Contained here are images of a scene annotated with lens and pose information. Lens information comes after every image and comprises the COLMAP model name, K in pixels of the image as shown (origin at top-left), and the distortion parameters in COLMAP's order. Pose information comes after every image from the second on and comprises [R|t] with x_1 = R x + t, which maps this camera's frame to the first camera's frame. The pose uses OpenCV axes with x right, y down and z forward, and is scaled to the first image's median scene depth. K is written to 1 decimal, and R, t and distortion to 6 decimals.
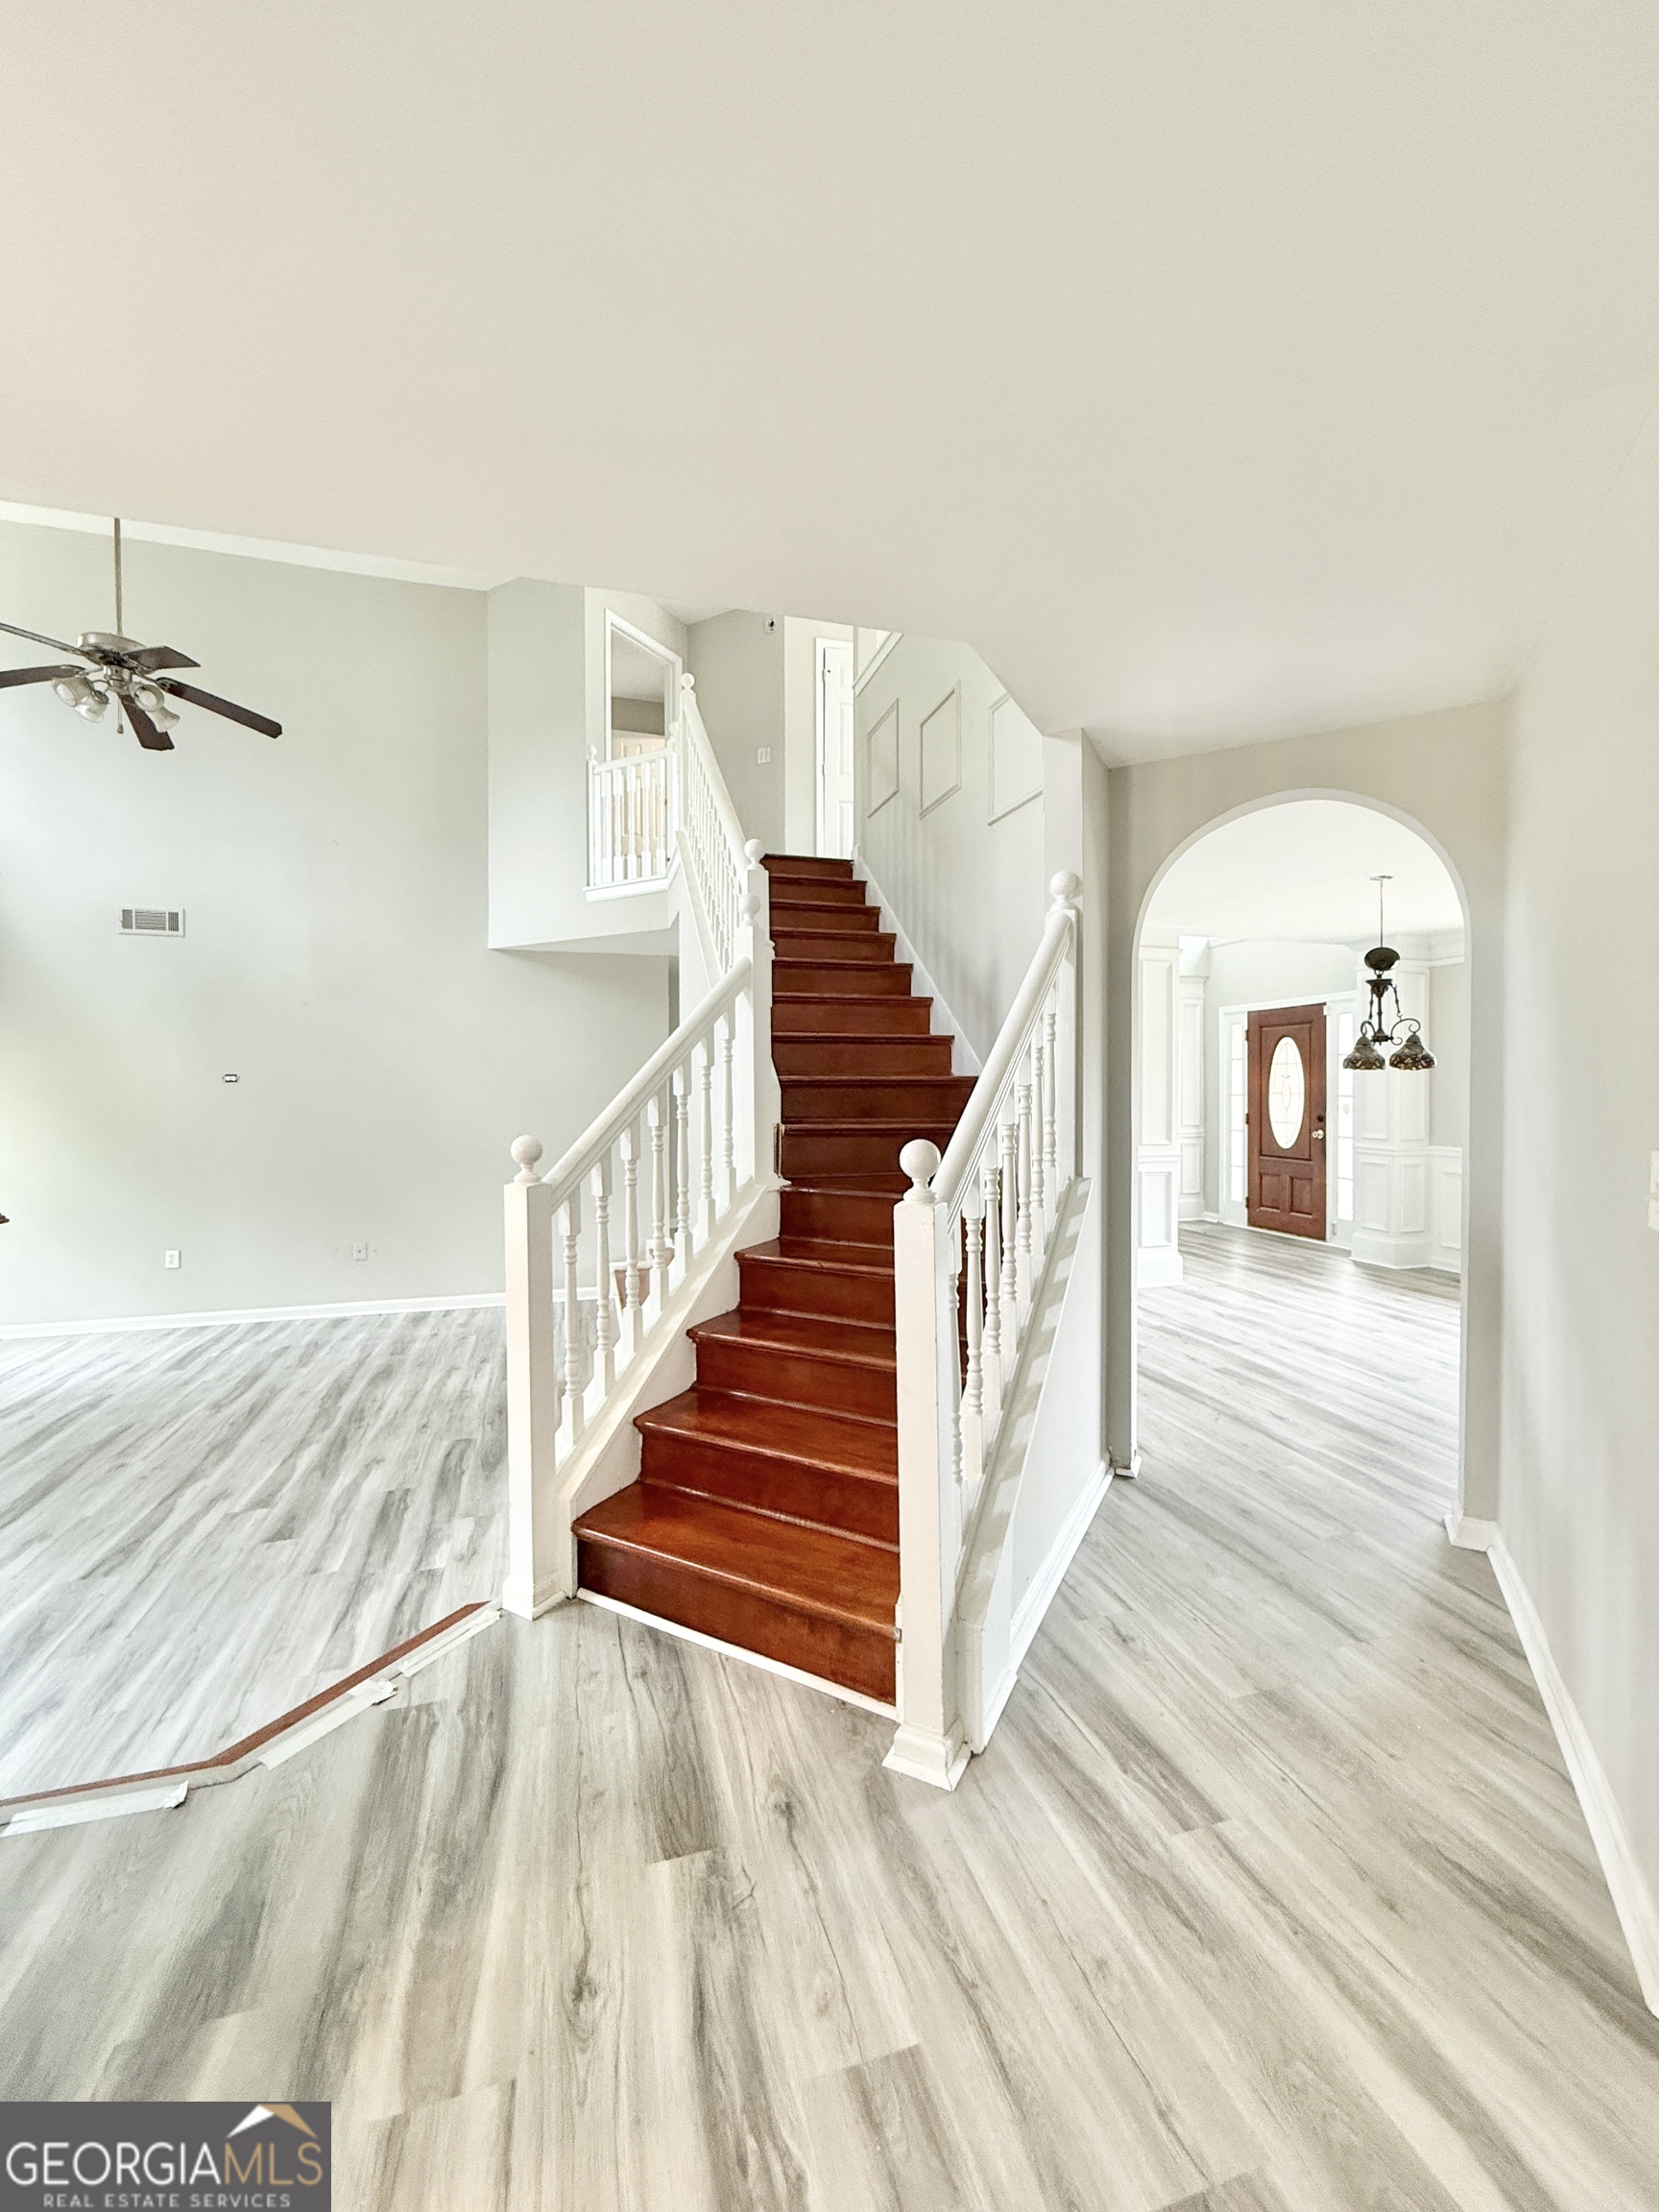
lens RADIAL K [[883.1, 0, 829.2], [0, 883.1, 1096.2], [0, 0, 1]] dist [-0.000709, 0.000174]
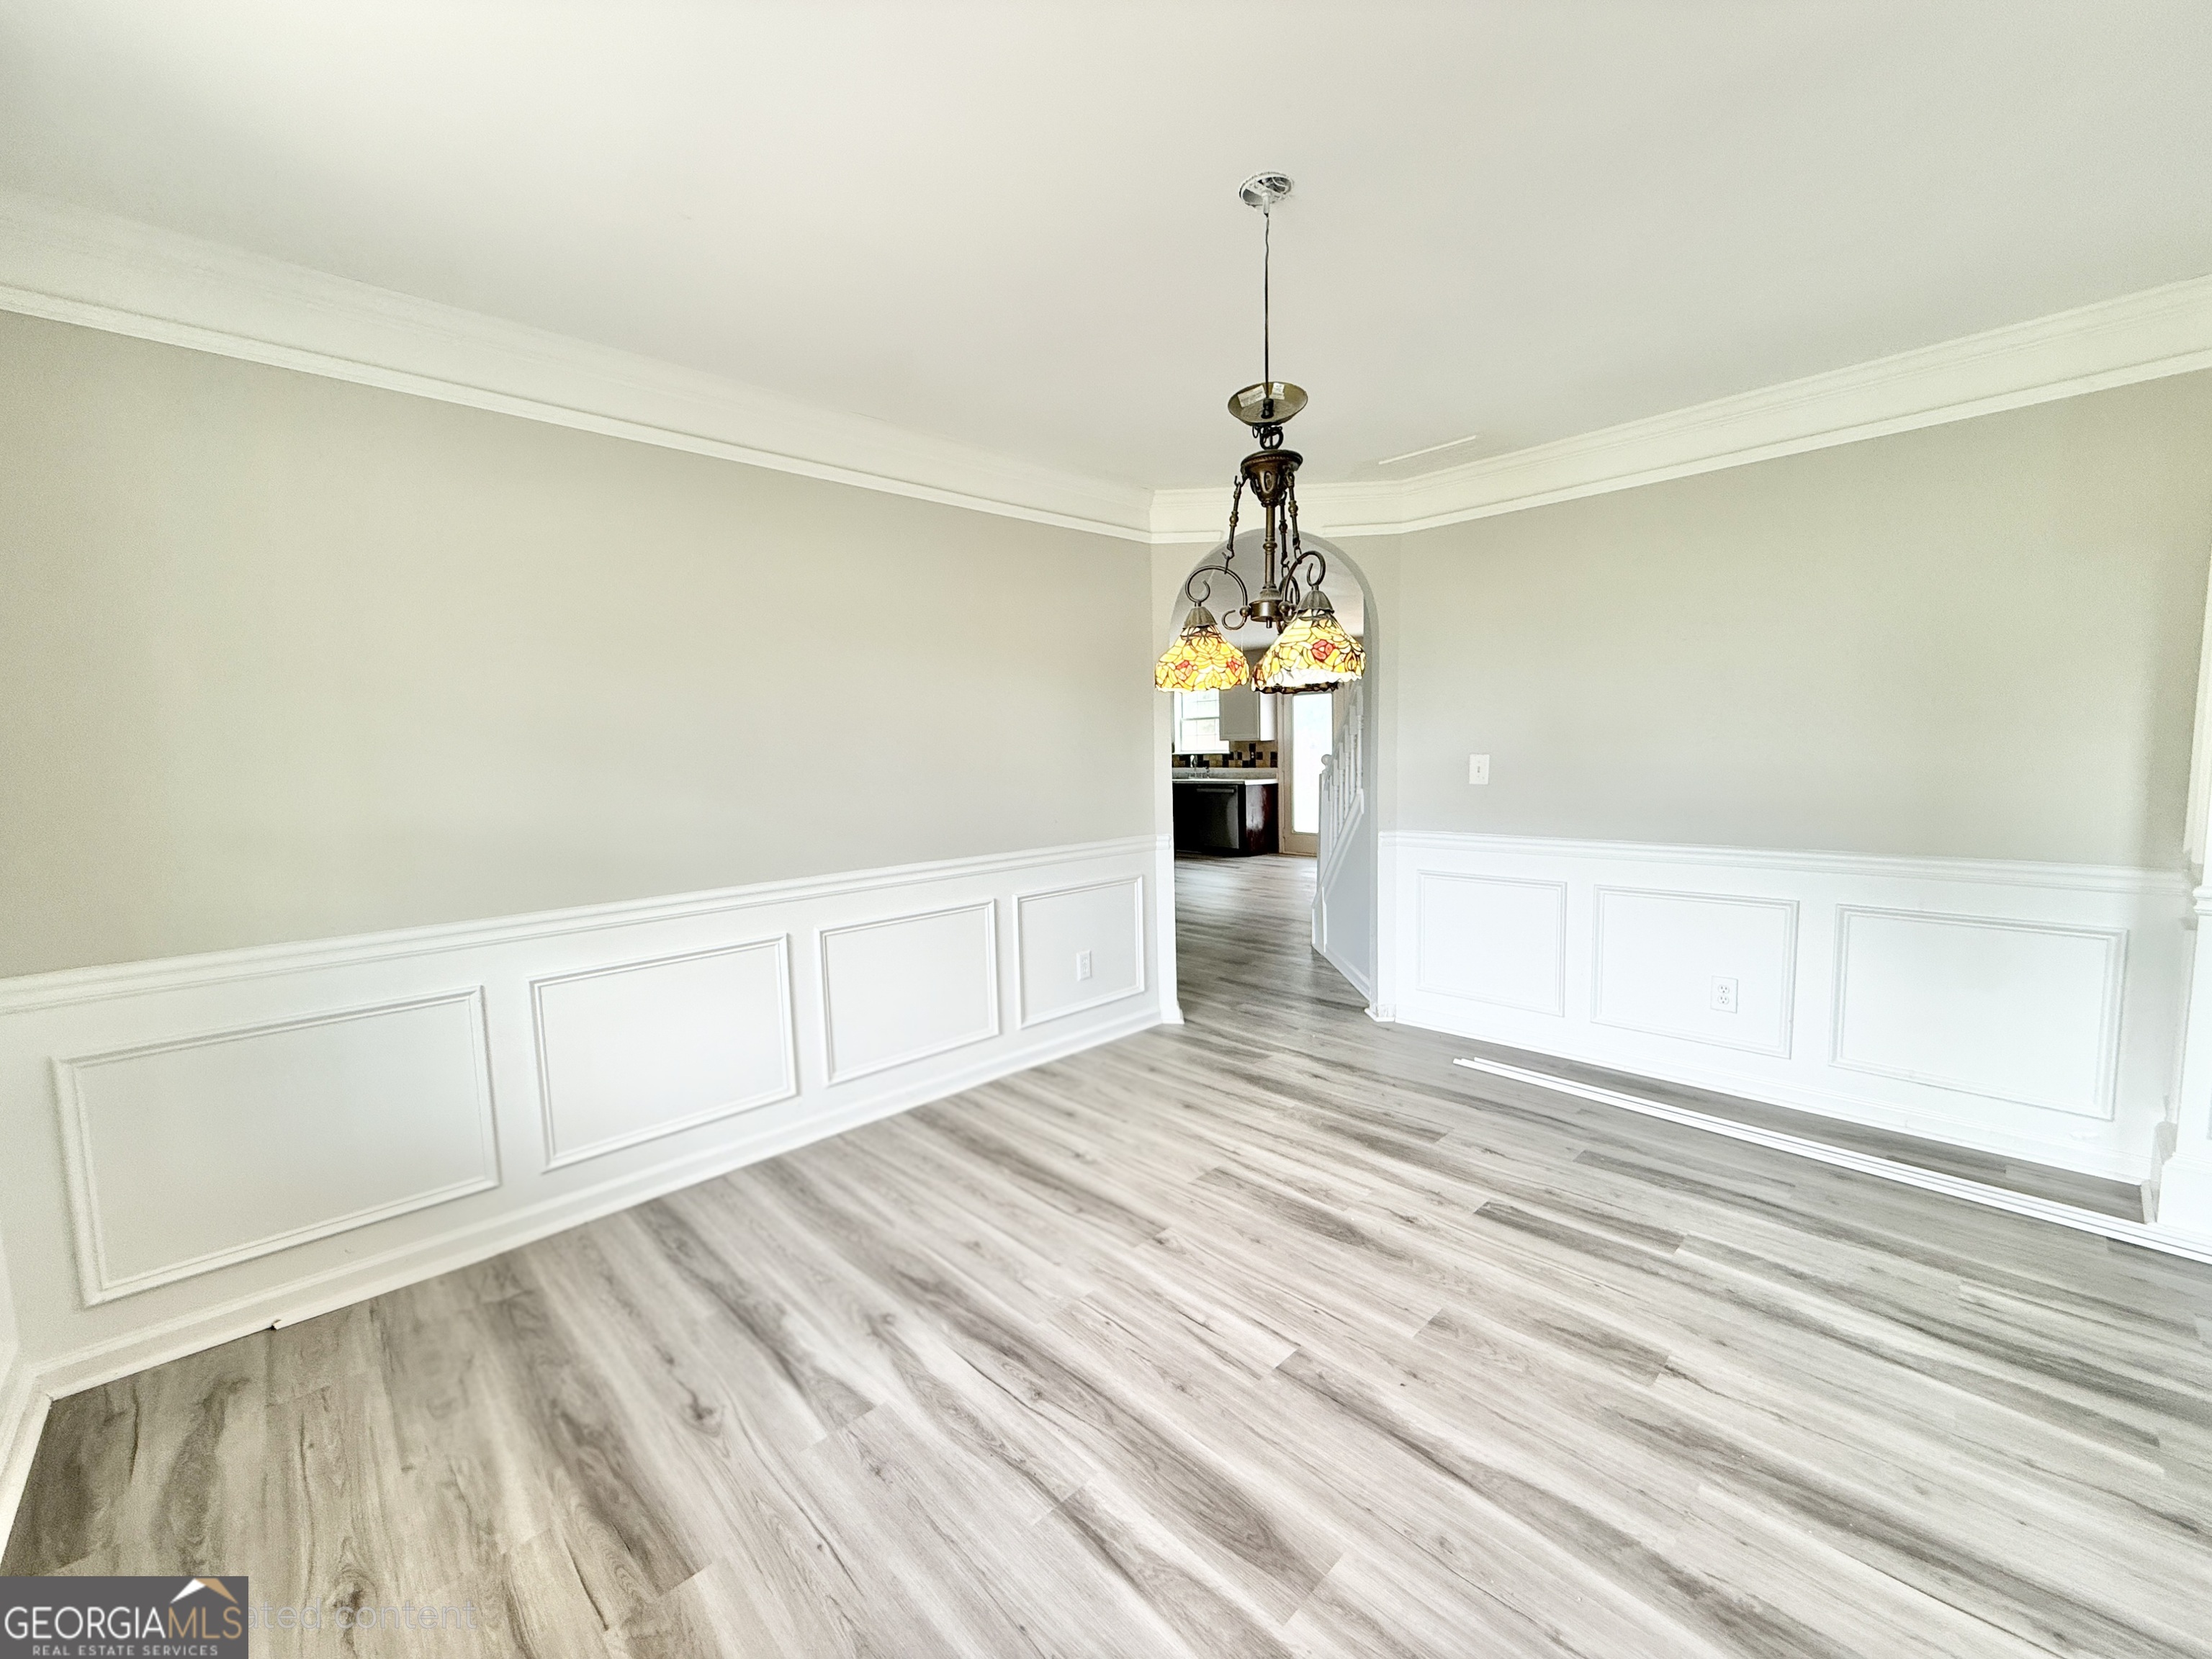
lens RADIAL K [[883.1, 0, 1104.0], [0, 883.1, 826.1], [0, 0, 1]] dist [-0.000709, 0.000174]
pose [[-0.885933, 0.061112, -0.459770, 0.787444], [0.017187, 0.994927, 0.099125, -0.005401], [0.463495, 0.079916, -0.882488, 1.185364]]
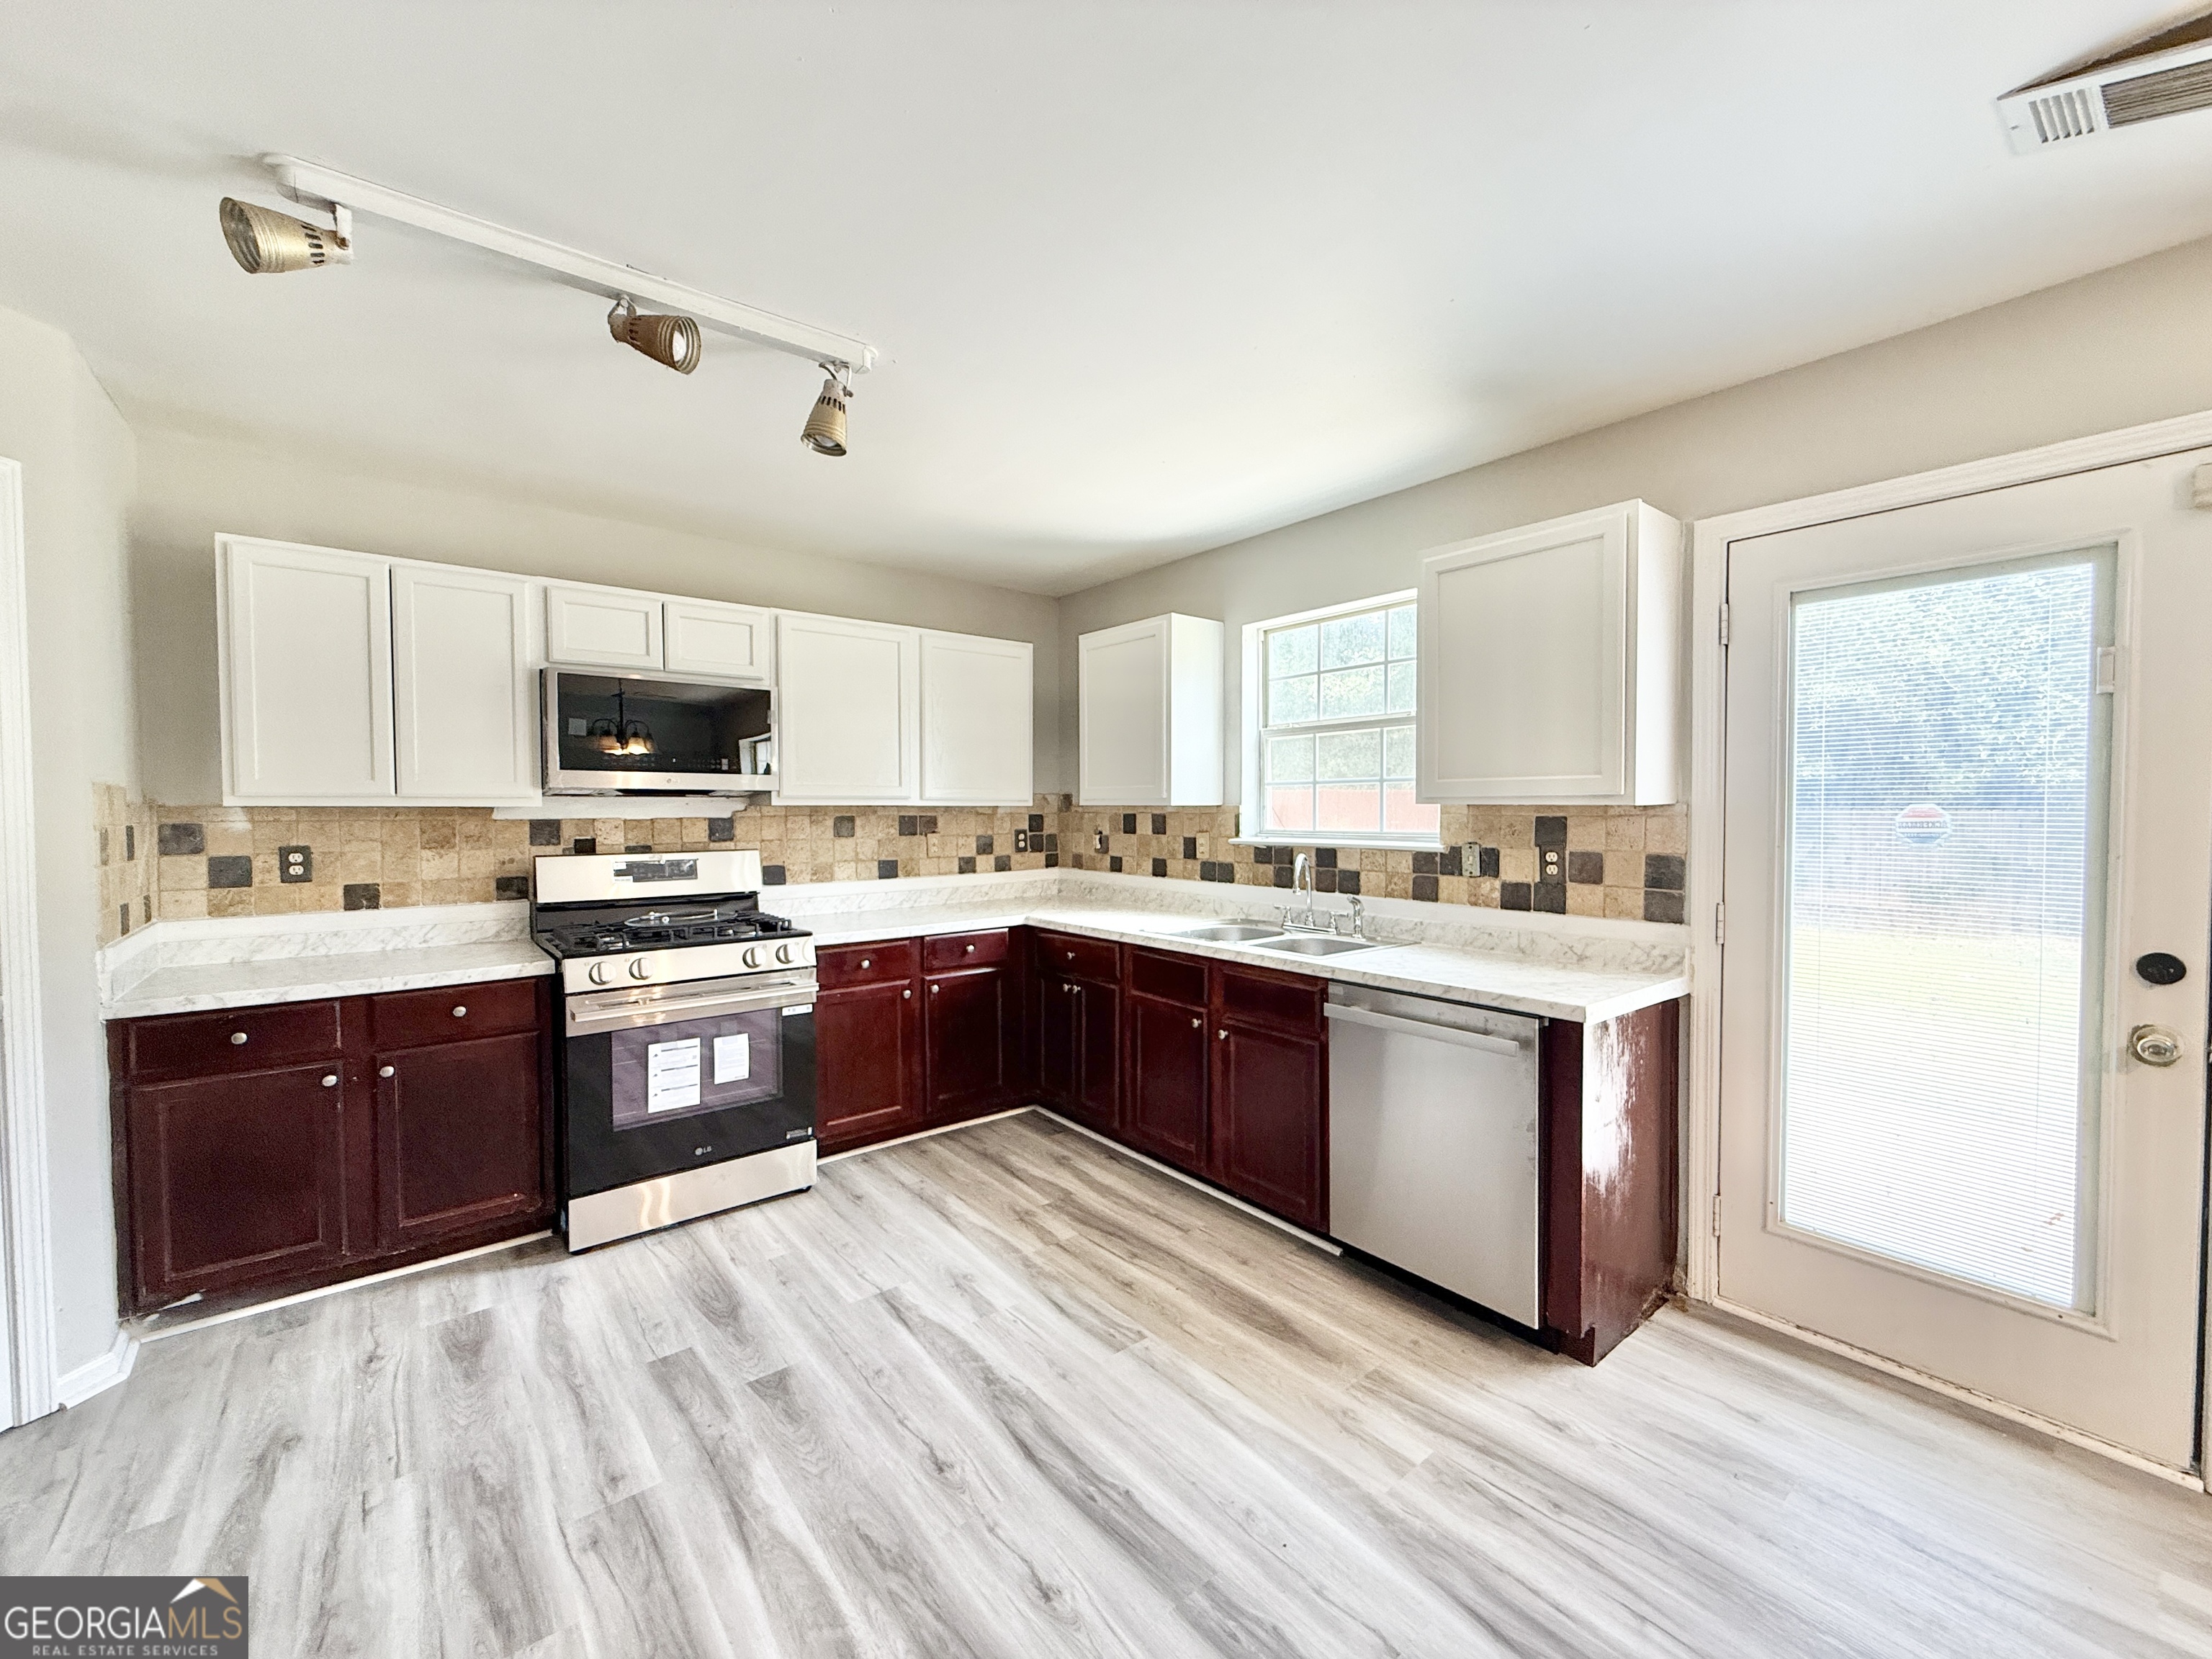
lens RADIAL K [[883.1, 0, 1105.0], [0, 883.1, 835.4], [0, 0, 1]] dist [-0.000709, 0.000174]
pose [[-0.924019, 0.021068, -0.381765, -0.048096], [0.006732, 0.999222, 0.038849, 0.002938], [0.382286, 0.033327, -0.923443, -0.120981]]
